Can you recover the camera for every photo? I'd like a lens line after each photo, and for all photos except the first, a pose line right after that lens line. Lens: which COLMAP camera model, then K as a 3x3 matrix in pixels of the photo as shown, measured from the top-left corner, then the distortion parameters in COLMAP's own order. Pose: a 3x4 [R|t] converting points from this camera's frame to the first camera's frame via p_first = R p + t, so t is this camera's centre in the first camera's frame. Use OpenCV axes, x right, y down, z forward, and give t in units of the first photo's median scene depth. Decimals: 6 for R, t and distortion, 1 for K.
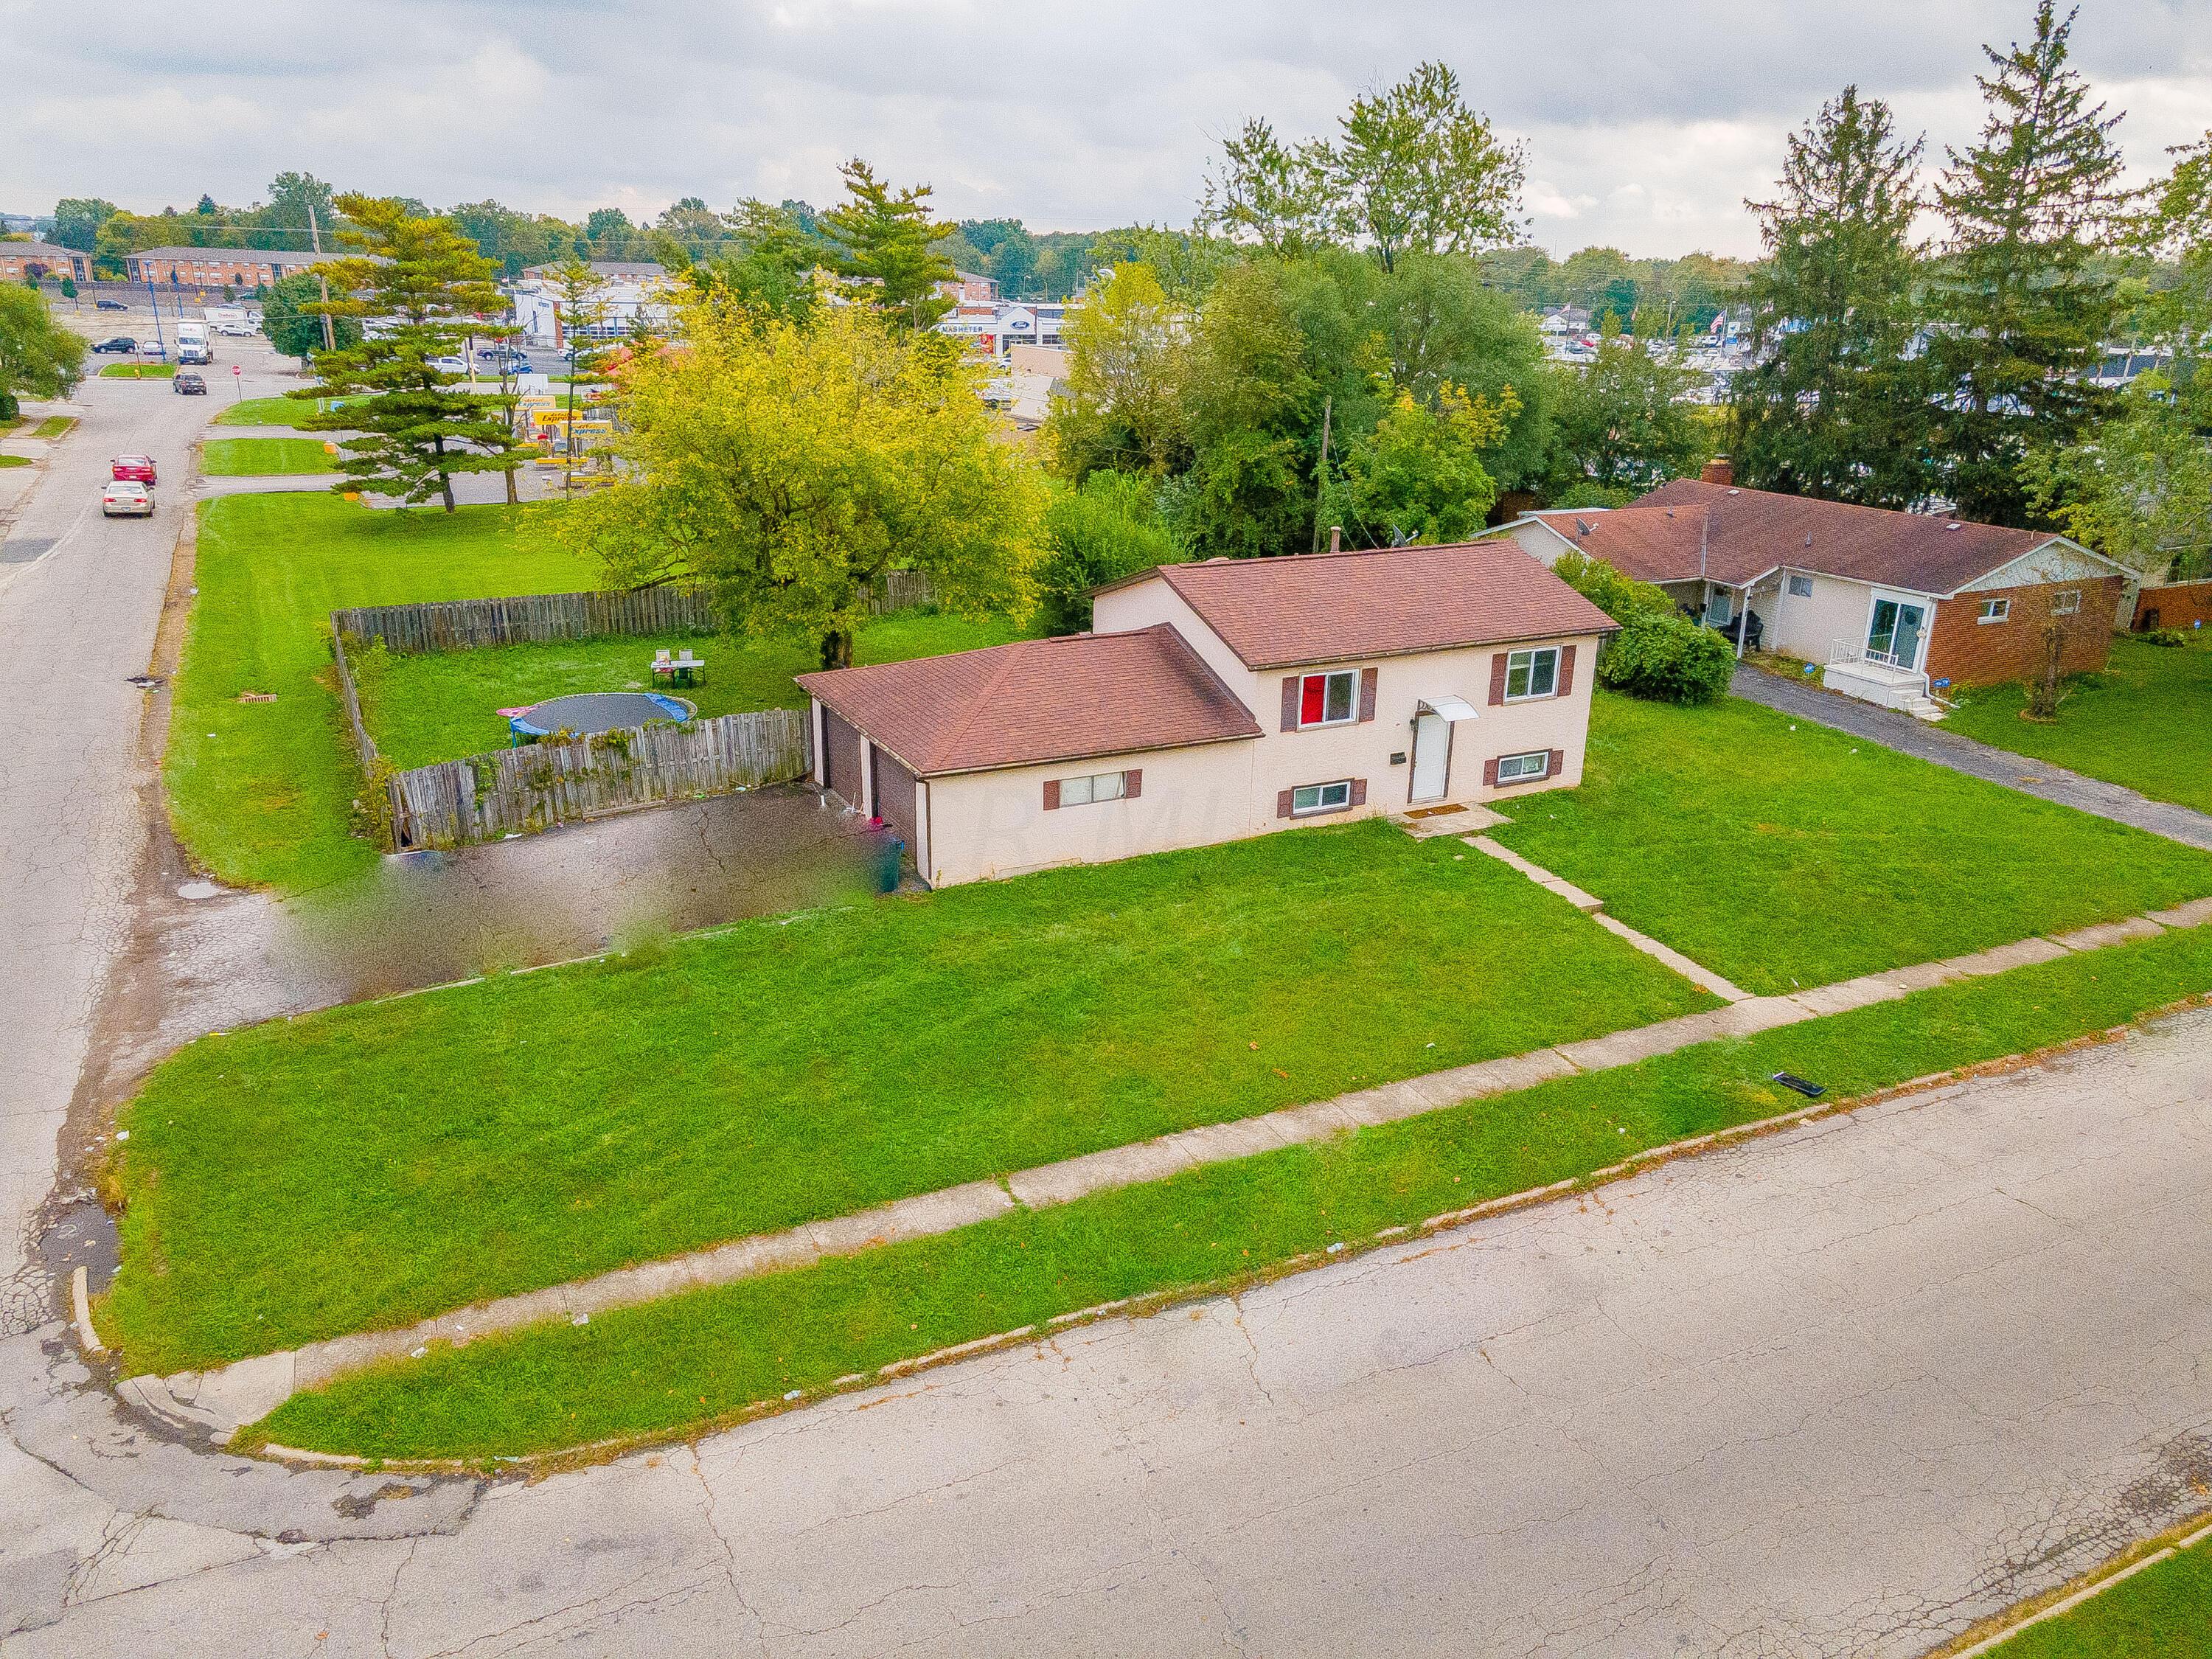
lens RADIAL K [[1634.1, 0, 1108.1], [0, 1634.1, 811.1], [0, 0, 1]] dist [0.047450, 0.002211]
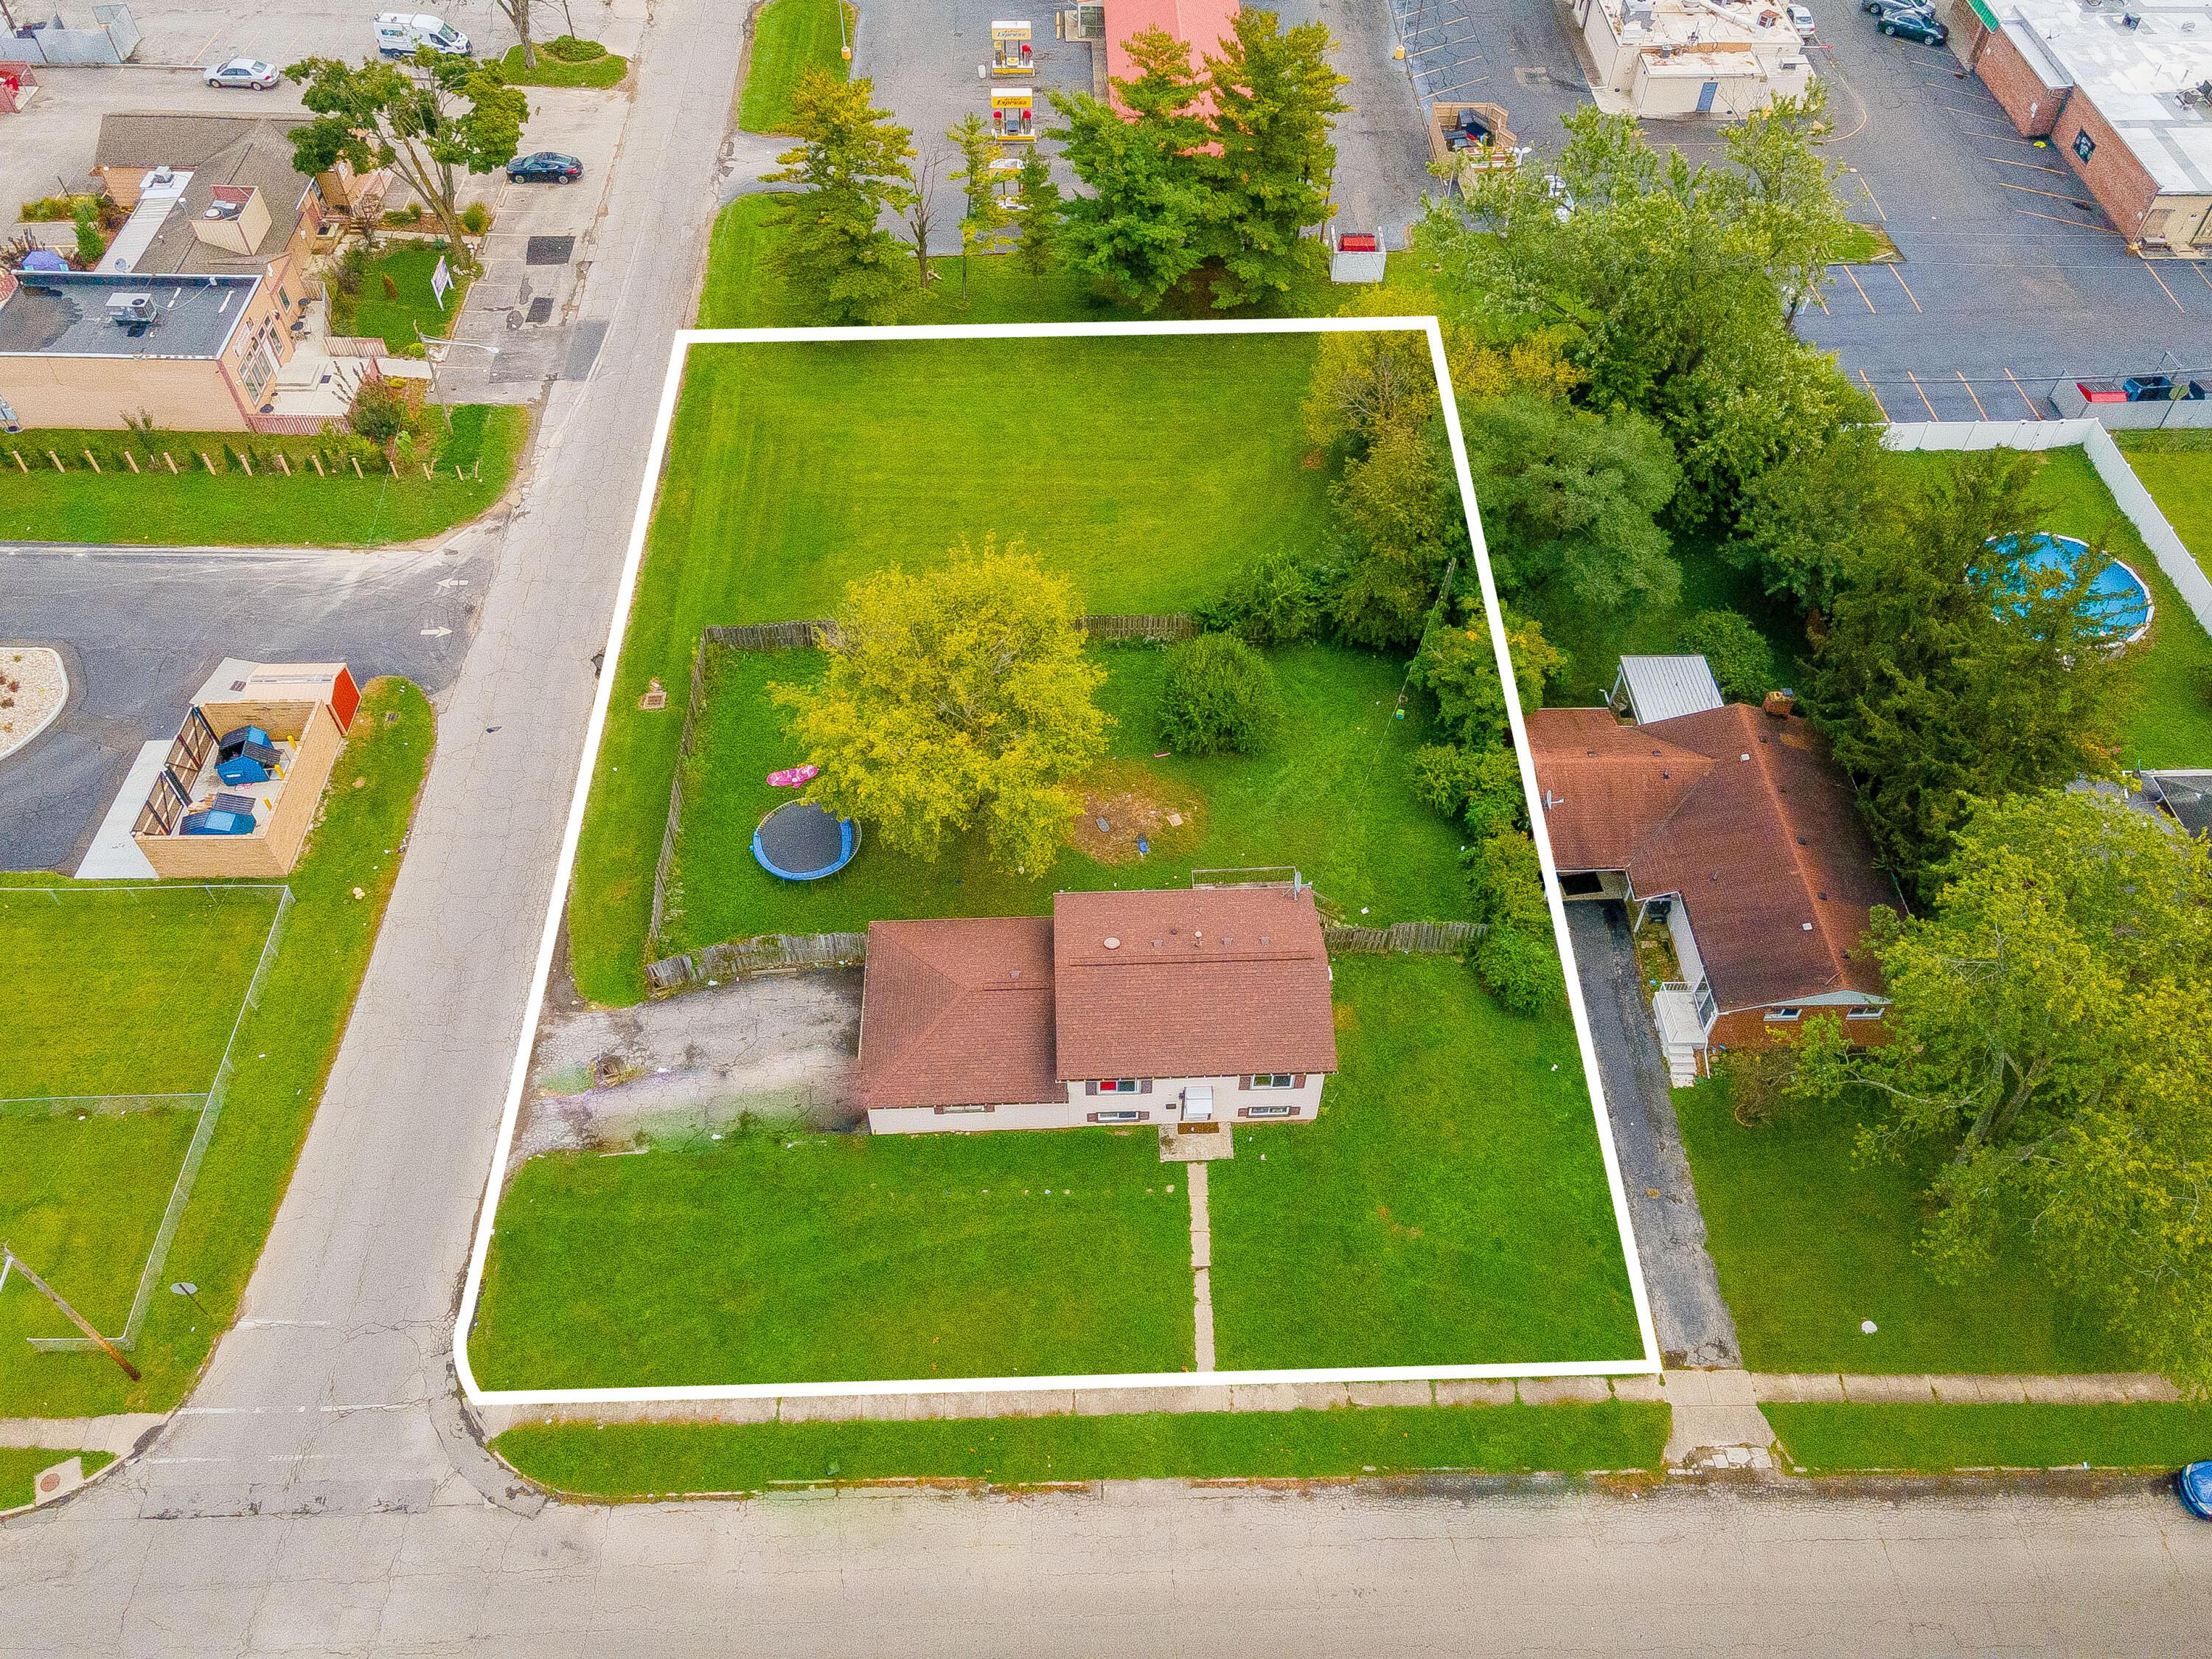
lens RADIAL K [[1731.3, 0, 1129.4], [0, 1731.3, 761.8], [0, 0, 1]] dist [0.043801, 0.003314]
pose [[0.907346, 0.315588, -0.277719, 0.630514], [-0.130188, 0.839098, 0.528172, -1.524380], [0.399718, -0.443079, 0.802438, -0.336861]]
